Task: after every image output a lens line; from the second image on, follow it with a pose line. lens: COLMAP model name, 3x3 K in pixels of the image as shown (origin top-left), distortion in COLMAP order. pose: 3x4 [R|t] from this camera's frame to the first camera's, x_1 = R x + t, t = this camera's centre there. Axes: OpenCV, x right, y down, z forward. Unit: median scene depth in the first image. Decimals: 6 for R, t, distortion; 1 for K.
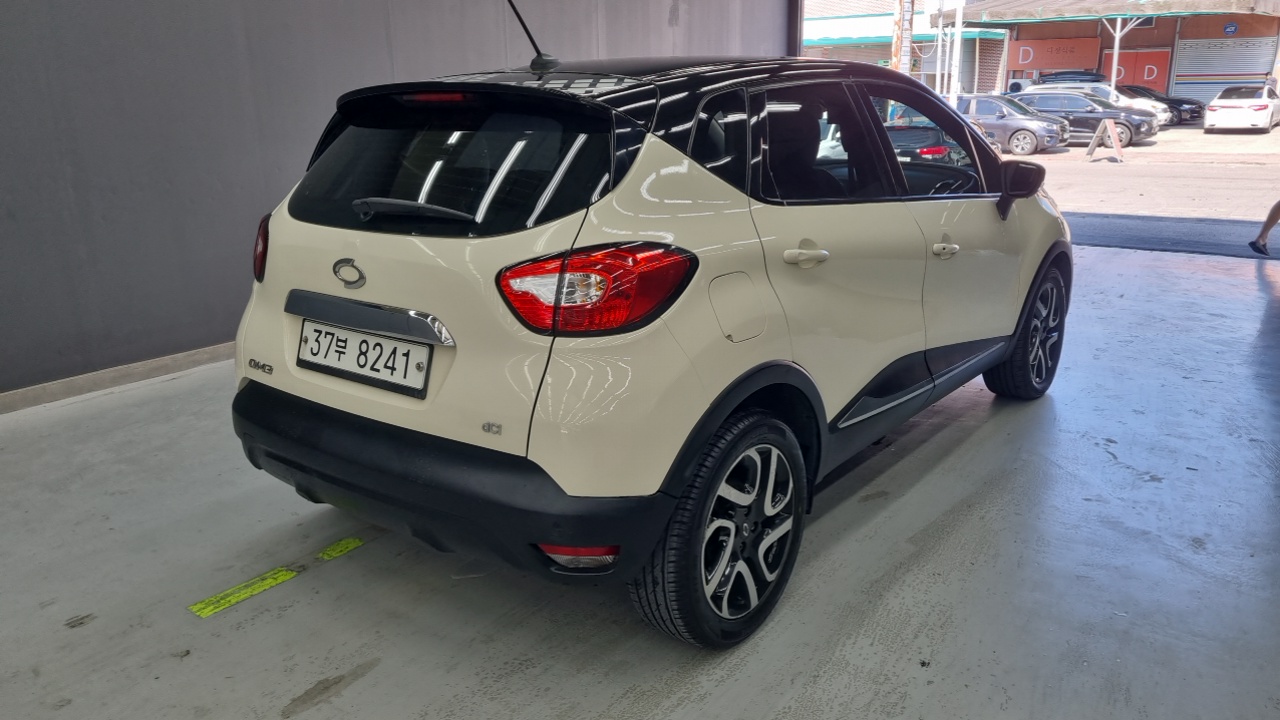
lens RADIAL K [[969.7, 0, 640.0], [0, 969.7, 360.0], [0, 0, 1]] dist [0.032445, -0.003633]
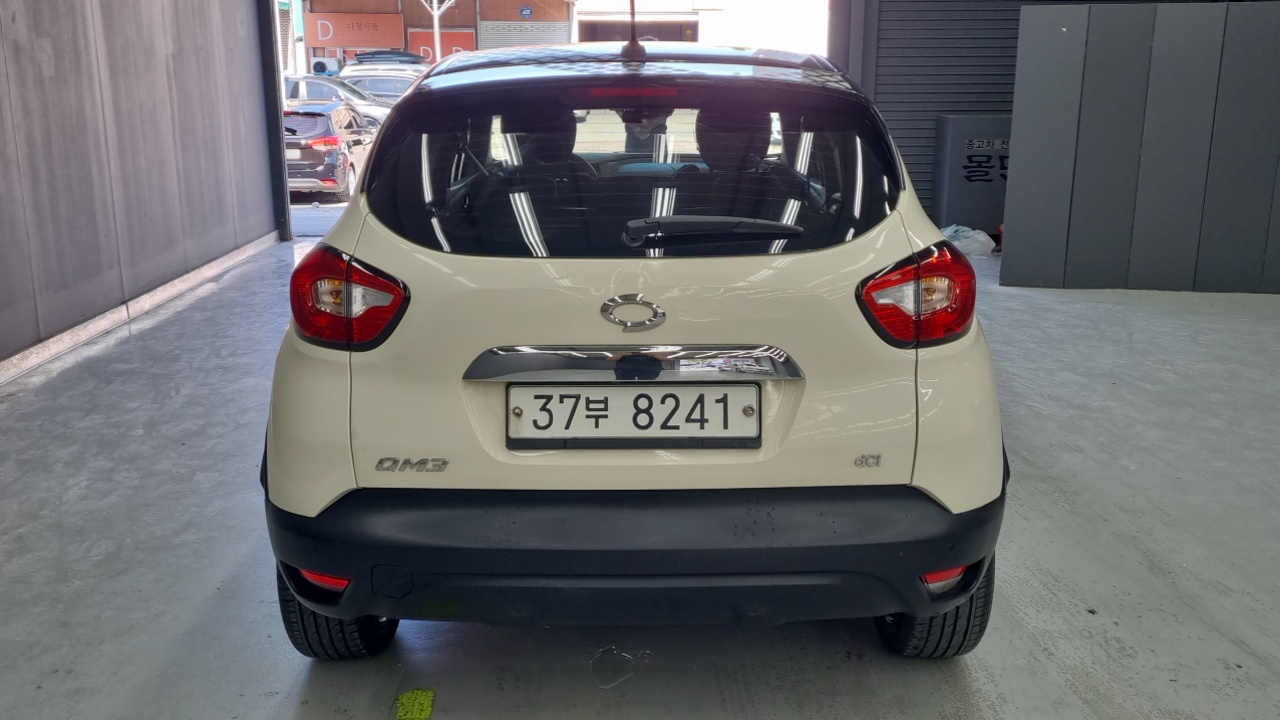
lens RADIAL K [[1188.9, 0, 640.0], [0, 1188.9, 360.0], [0, 0, 1]] dist [0.037006, -0.008837]
pose [[0.792586, -0.137495, 0.594056, -0.844495], [0.155740, 0.987579, 0.020789, -0.067557], [-0.589536, 0.076041, 0.804155, 0.209731]]
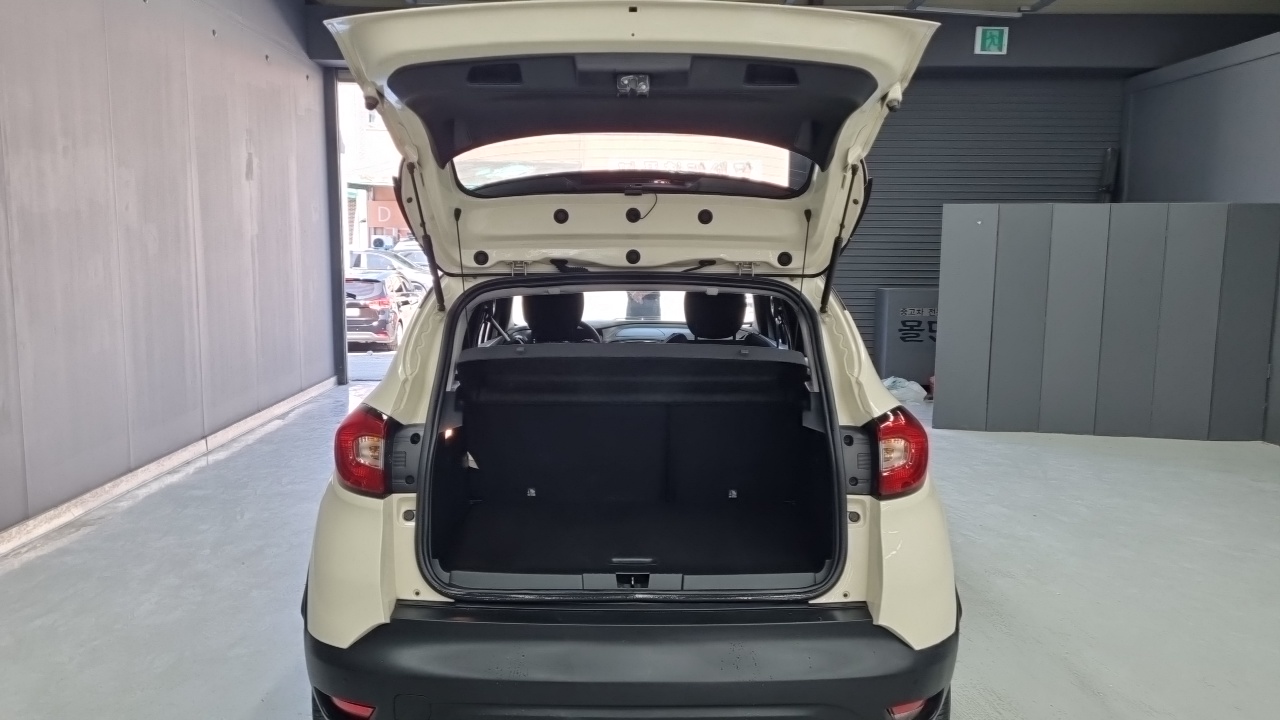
lens RADIAL K [[969.7, 0, 640.0], [0, 969.7, 360.0], [0, 0, 1]] dist [0.032445, -0.003633]
pose [[0.788893, -0.058239, 0.611765, -0.829488], [0.149065, 0.983903, -0.098558, -0.080240], [-0.596178, 0.168945, 0.784876, 0.230465]]
